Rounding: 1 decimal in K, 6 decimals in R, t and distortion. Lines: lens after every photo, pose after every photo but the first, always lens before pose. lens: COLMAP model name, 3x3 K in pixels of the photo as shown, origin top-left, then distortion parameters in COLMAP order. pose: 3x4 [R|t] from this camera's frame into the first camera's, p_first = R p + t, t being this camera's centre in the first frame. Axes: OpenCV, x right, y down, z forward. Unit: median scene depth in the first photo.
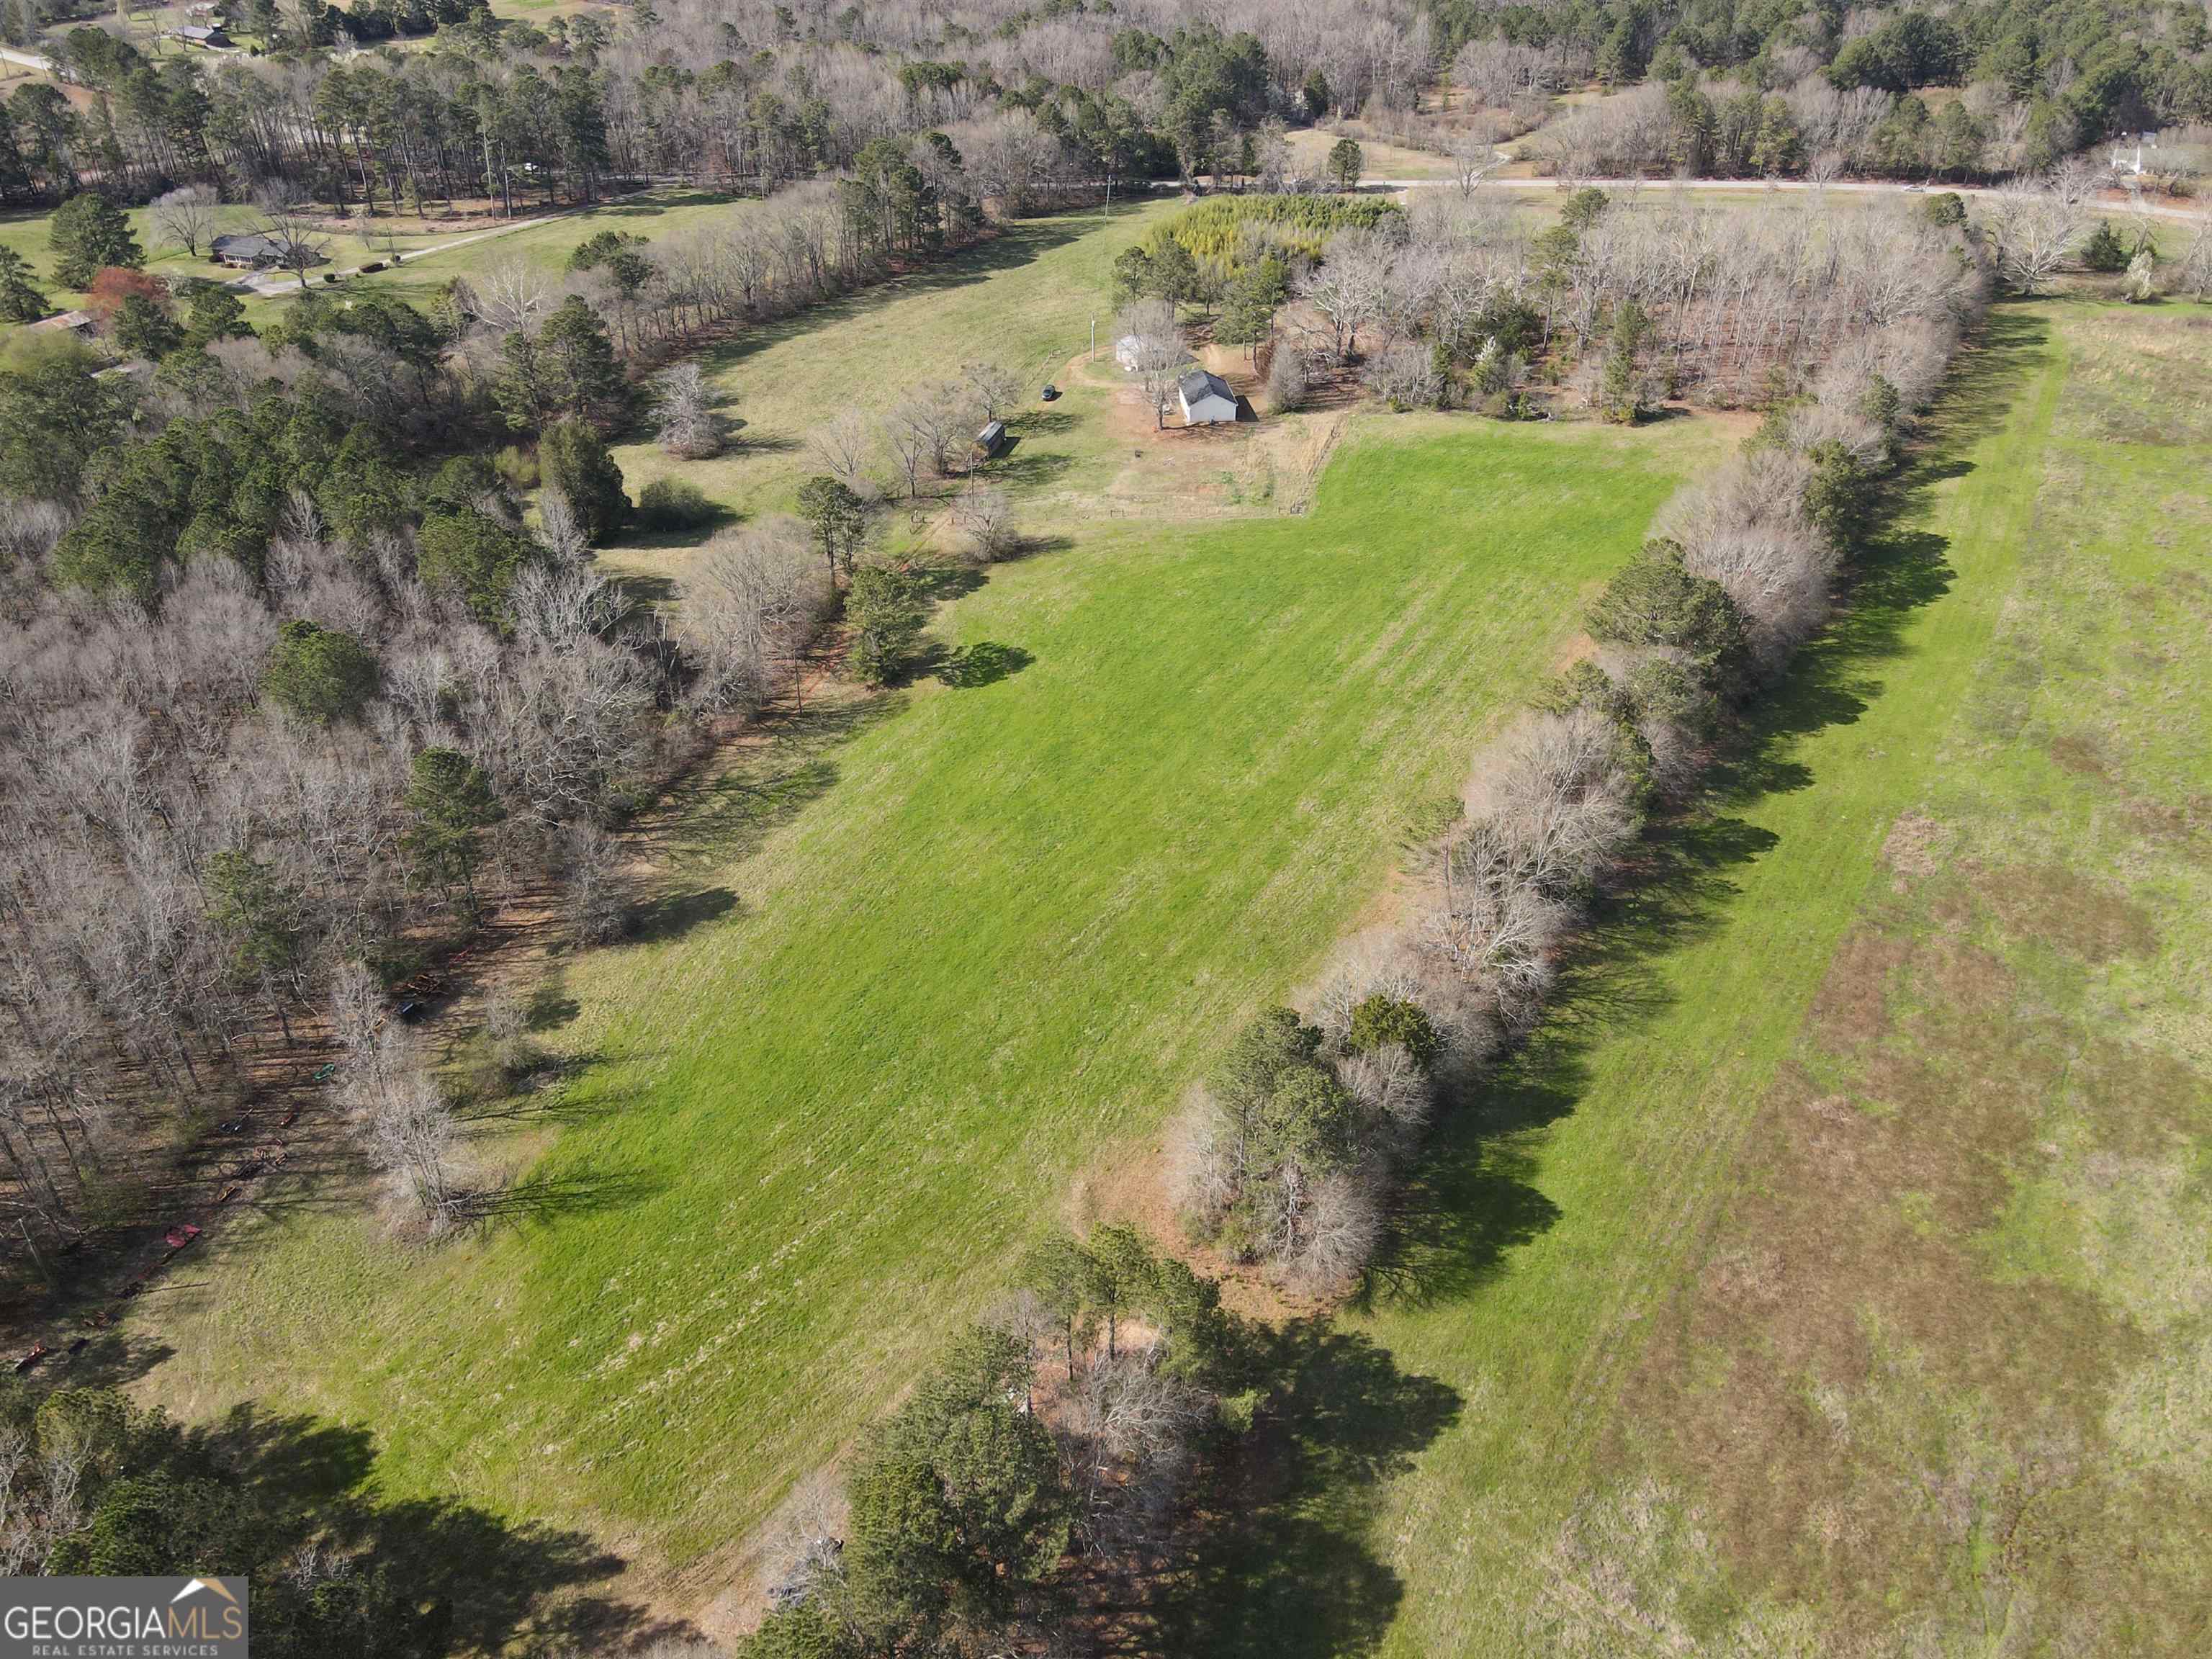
lens RADIAL K [[1611.5, 0, 1142.7], [0, 1611.5, 830.2], [0, 0, 1]] dist [-0.002868, 0.034859]
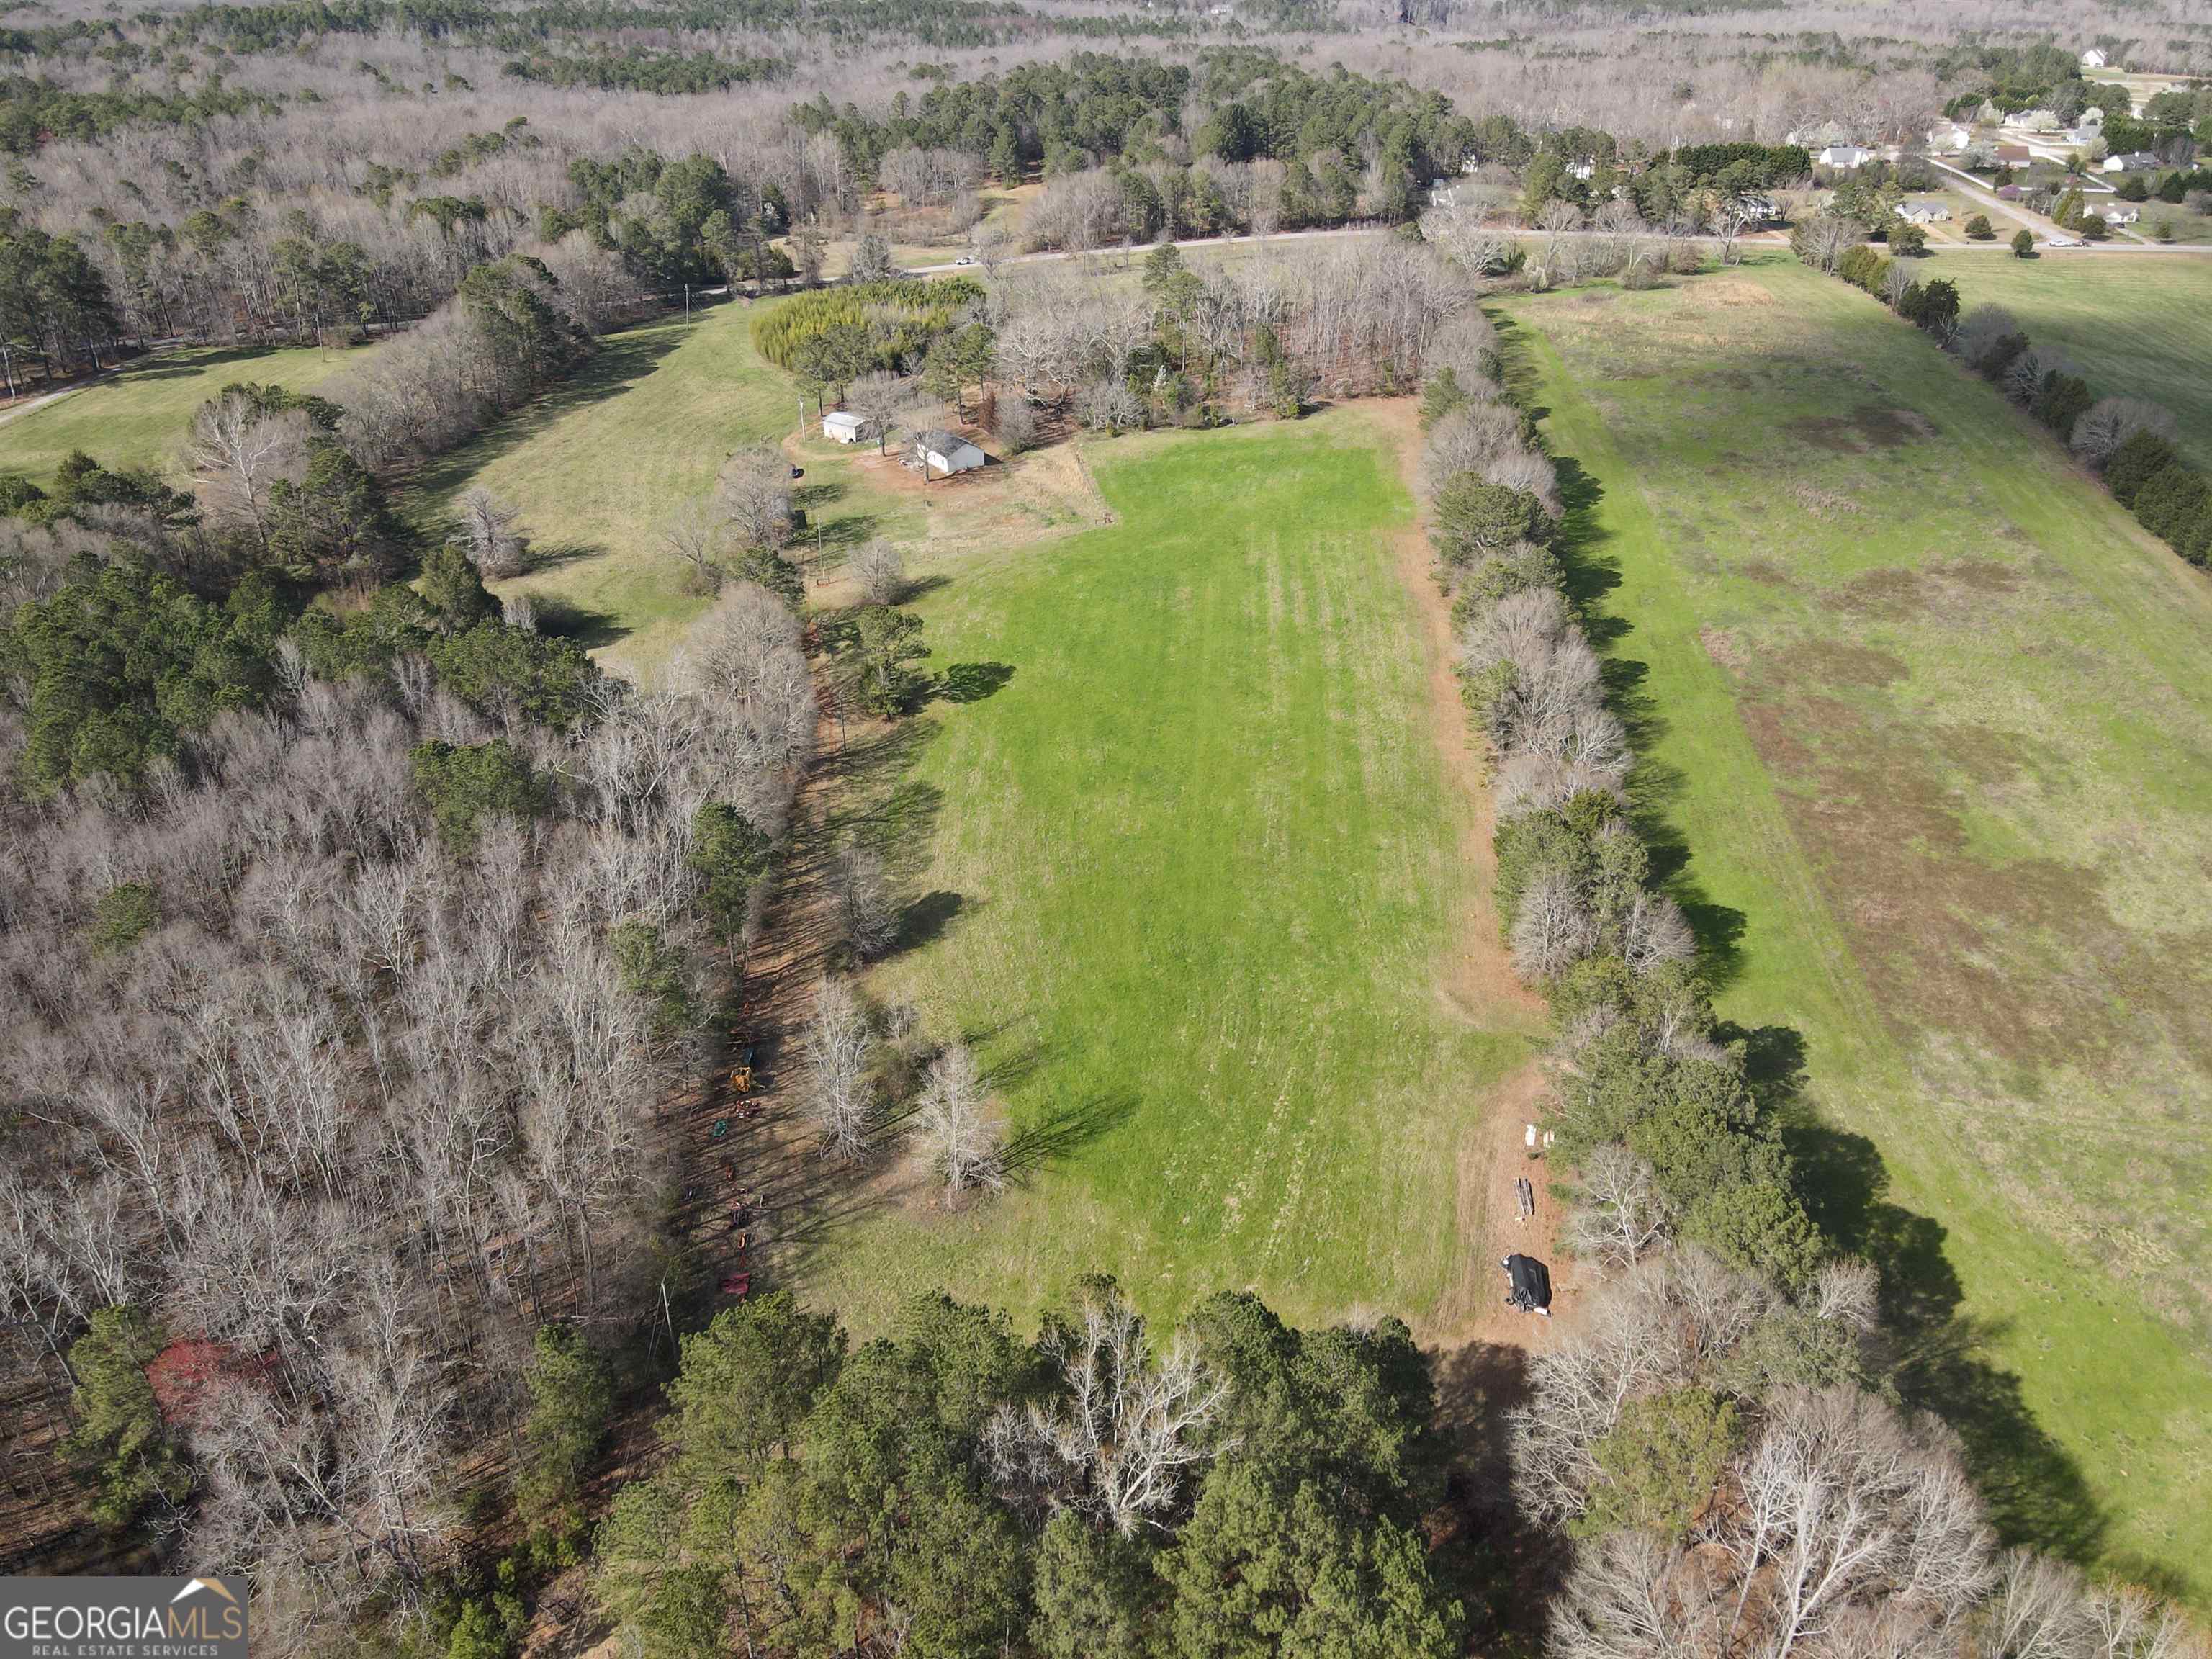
lens RADIAL K [[1574.5, 0, 1127.0], [0, 1574.5, 825.6], [0, 0, 1]] dist [-0.008461, 0.039046]
pose [[0.889989, -0.235469, 0.390479, -0.397498], [0.259379, 0.965735, -0.008818, 0.026017], [-0.375023, 0.109130, 0.920569, -0.015008]]
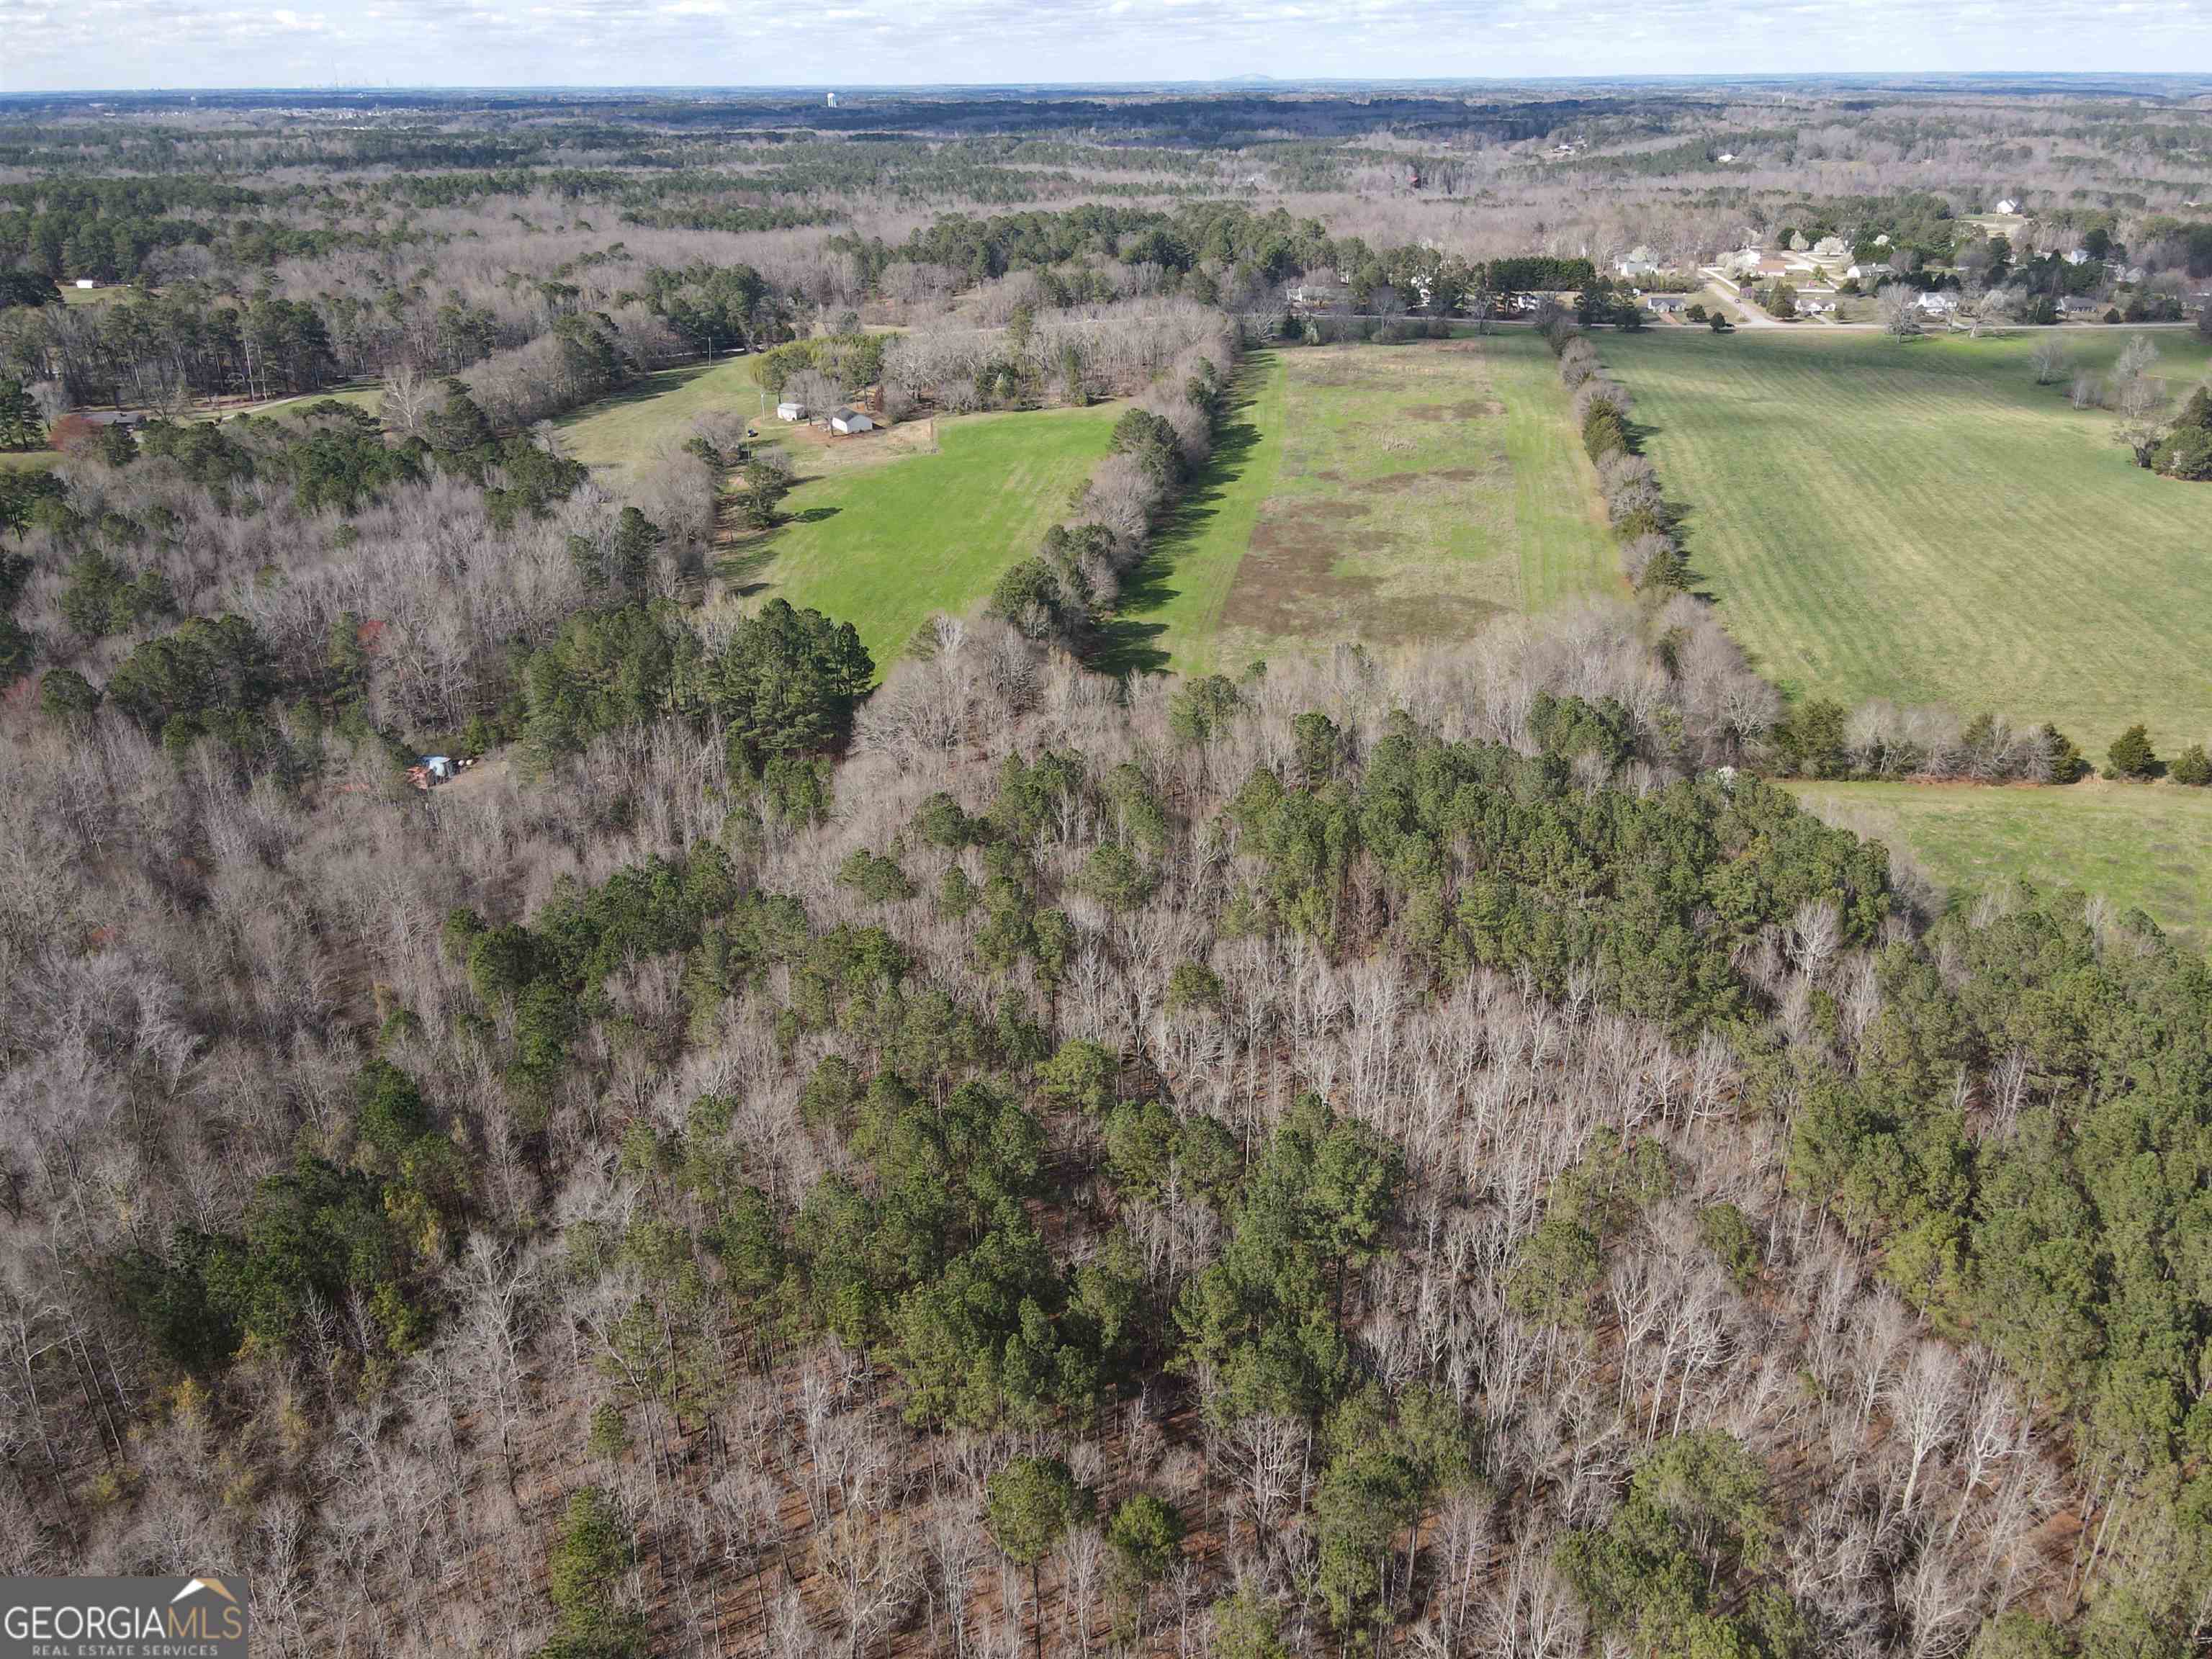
lens RADIAL K [[1548.2, 0, 1137.4], [0, 1548.2, 834.6], [0, 0, 1]] dist [0.007371, 0.024348]
pose [[0.915870, -0.188996, 0.354208, -0.414922], [0.239572, 0.965246, -0.104428, 0.478443], [-0.322162, 0.180500, 0.929318, -0.655720]]
